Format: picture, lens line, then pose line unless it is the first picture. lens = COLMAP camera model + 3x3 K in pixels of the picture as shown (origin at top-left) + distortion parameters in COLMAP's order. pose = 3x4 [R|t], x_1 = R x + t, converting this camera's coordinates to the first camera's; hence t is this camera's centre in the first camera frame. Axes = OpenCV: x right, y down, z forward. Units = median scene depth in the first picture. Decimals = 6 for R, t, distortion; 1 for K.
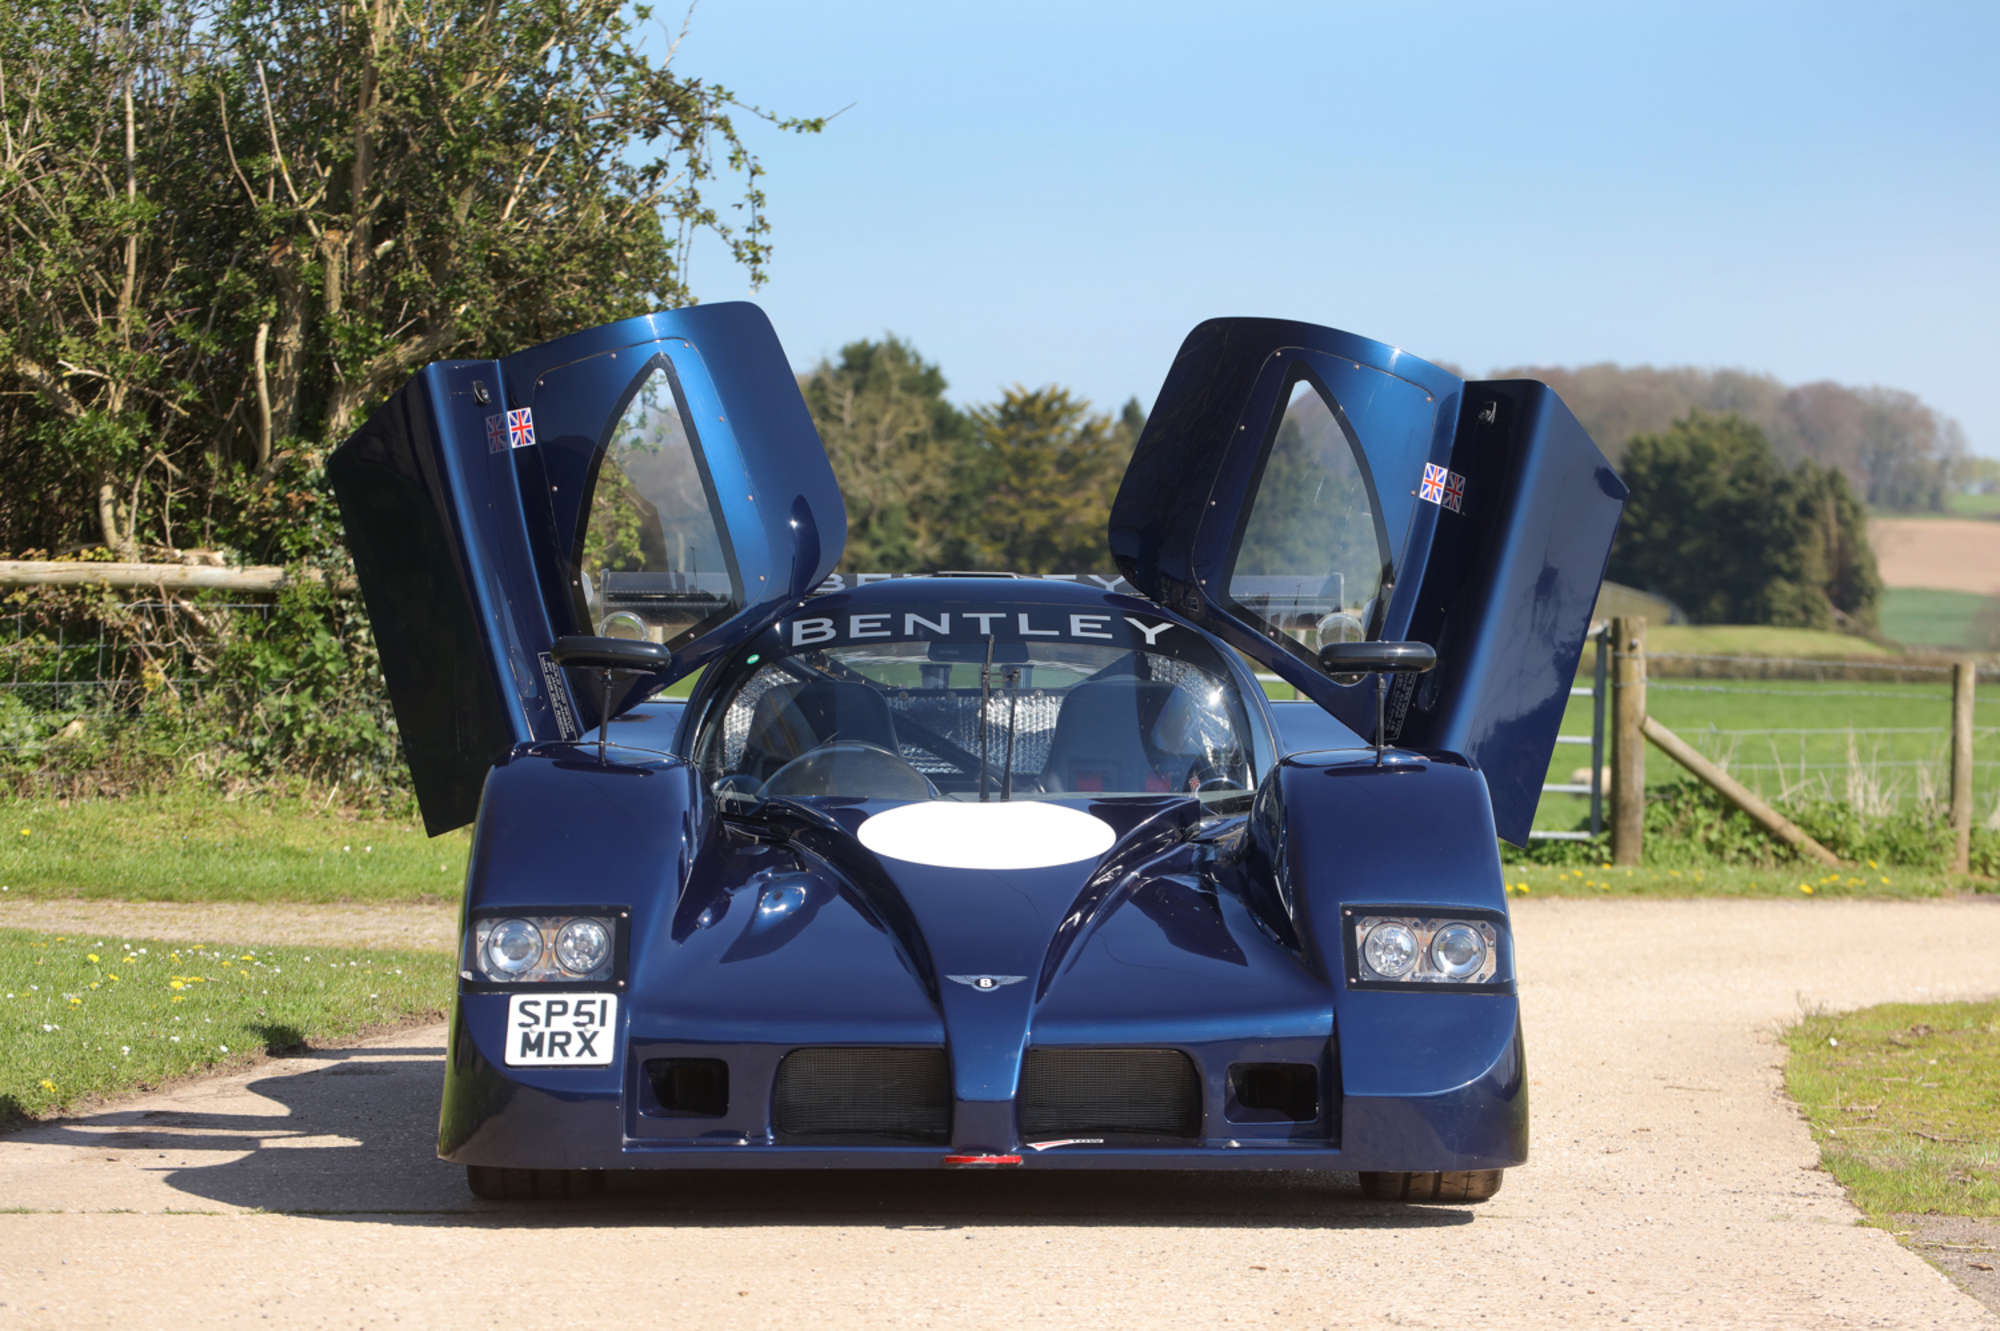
lens RADIAL K [[7473.2, 0, 1000.0], [0, 7473.2, 665.5], [0, 0, 1]] dist [1.131716, 0.872248]
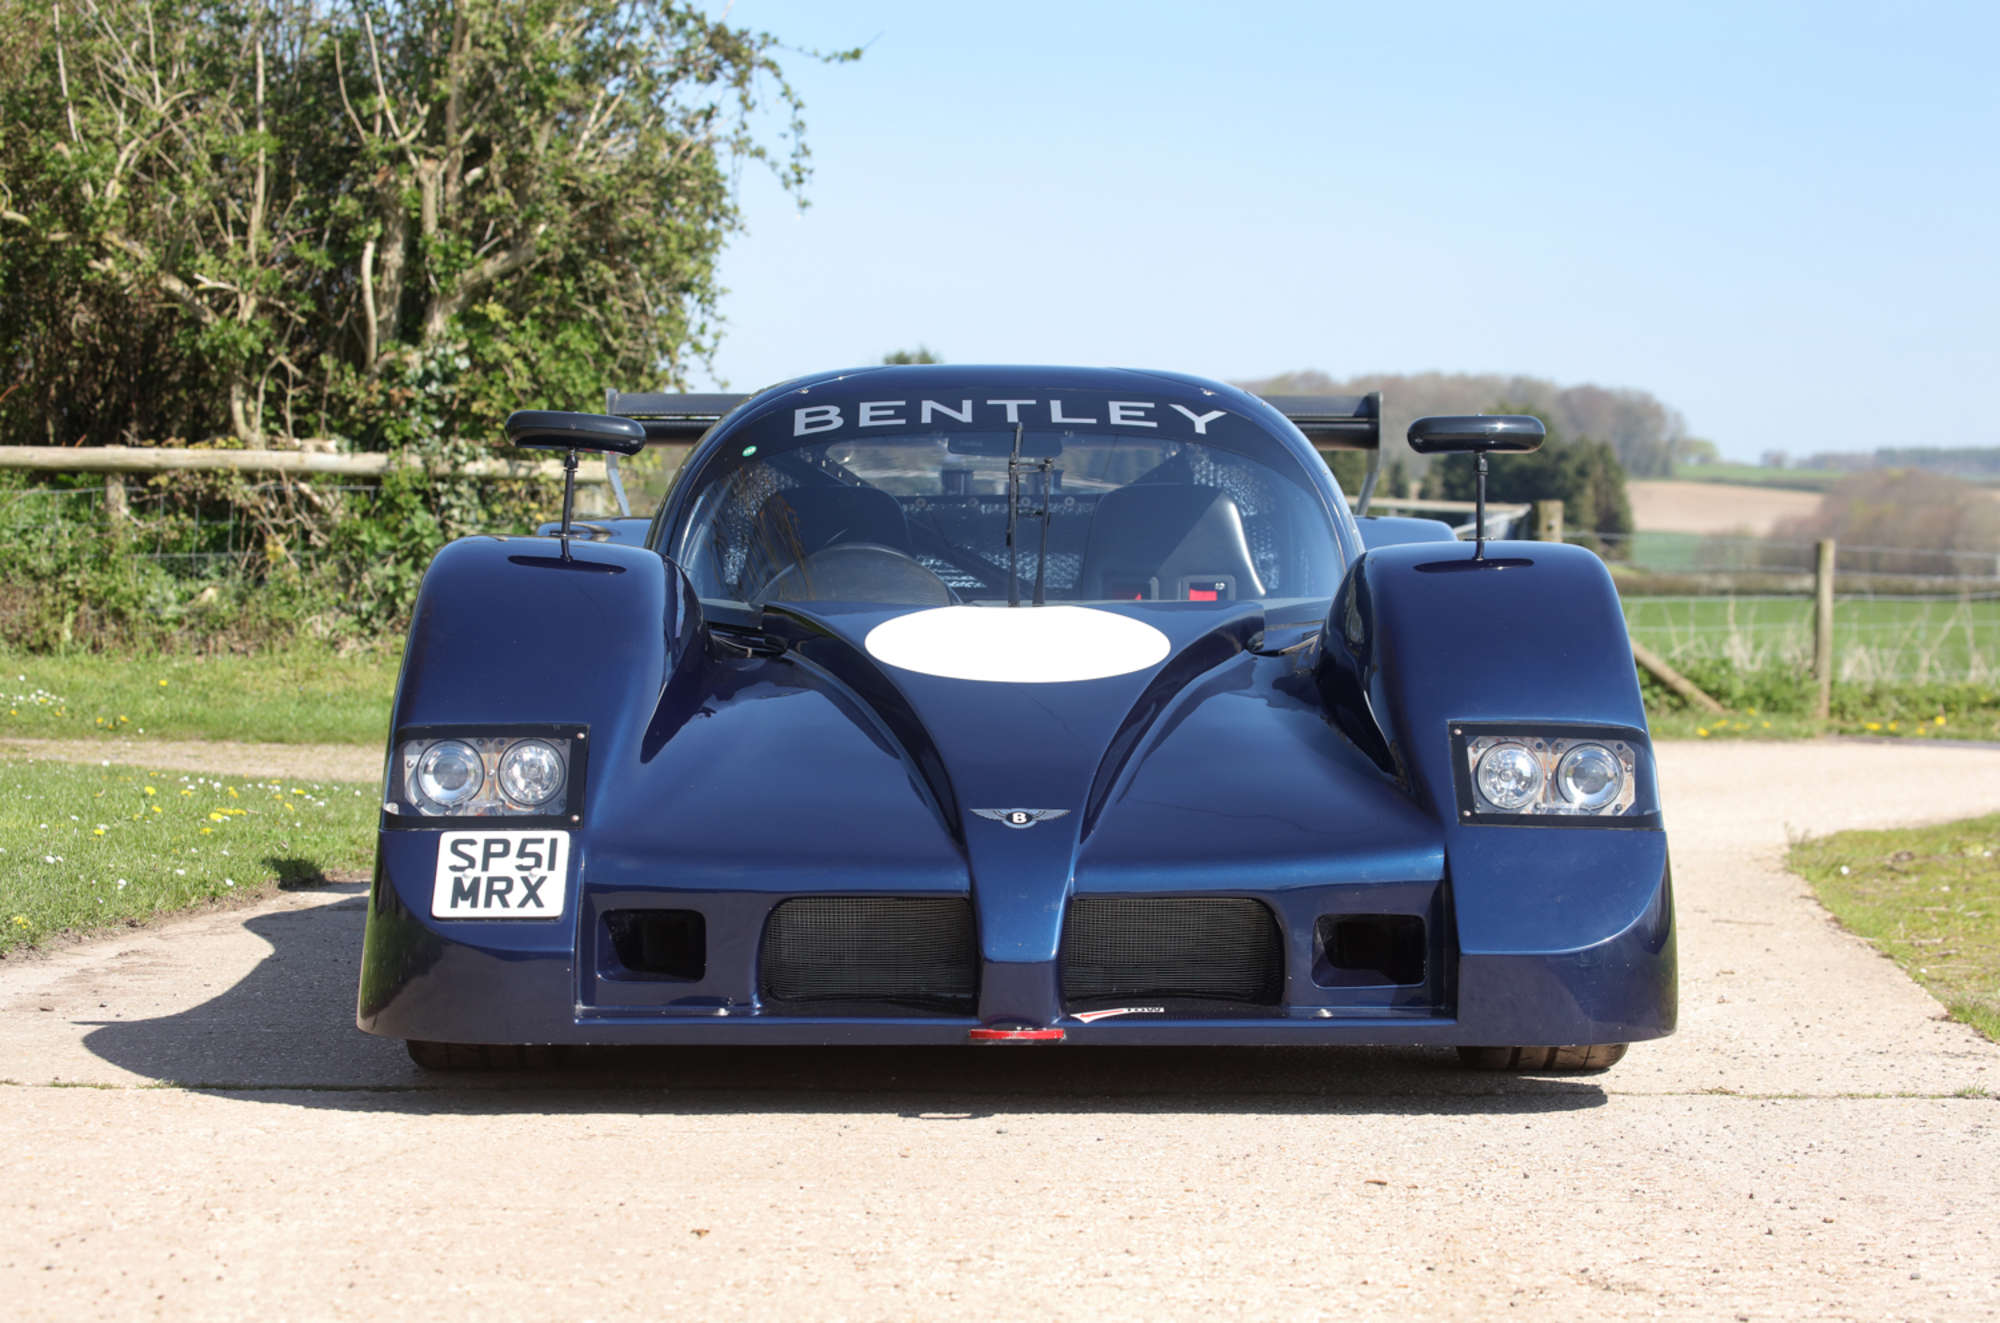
lens RADIAL K [[5114.9, 0, 1000.0], [0, 5114.9, 661.5], [0, 0, 1]] dist [0.148418, 0.330973]
pose [[0.999998, -0.001758, 0.000541, -0.002153], [0.001751, 0.999925, 0.012095, 0.009277], [-0.000563, -0.012094, 0.999927, 0.220751]]
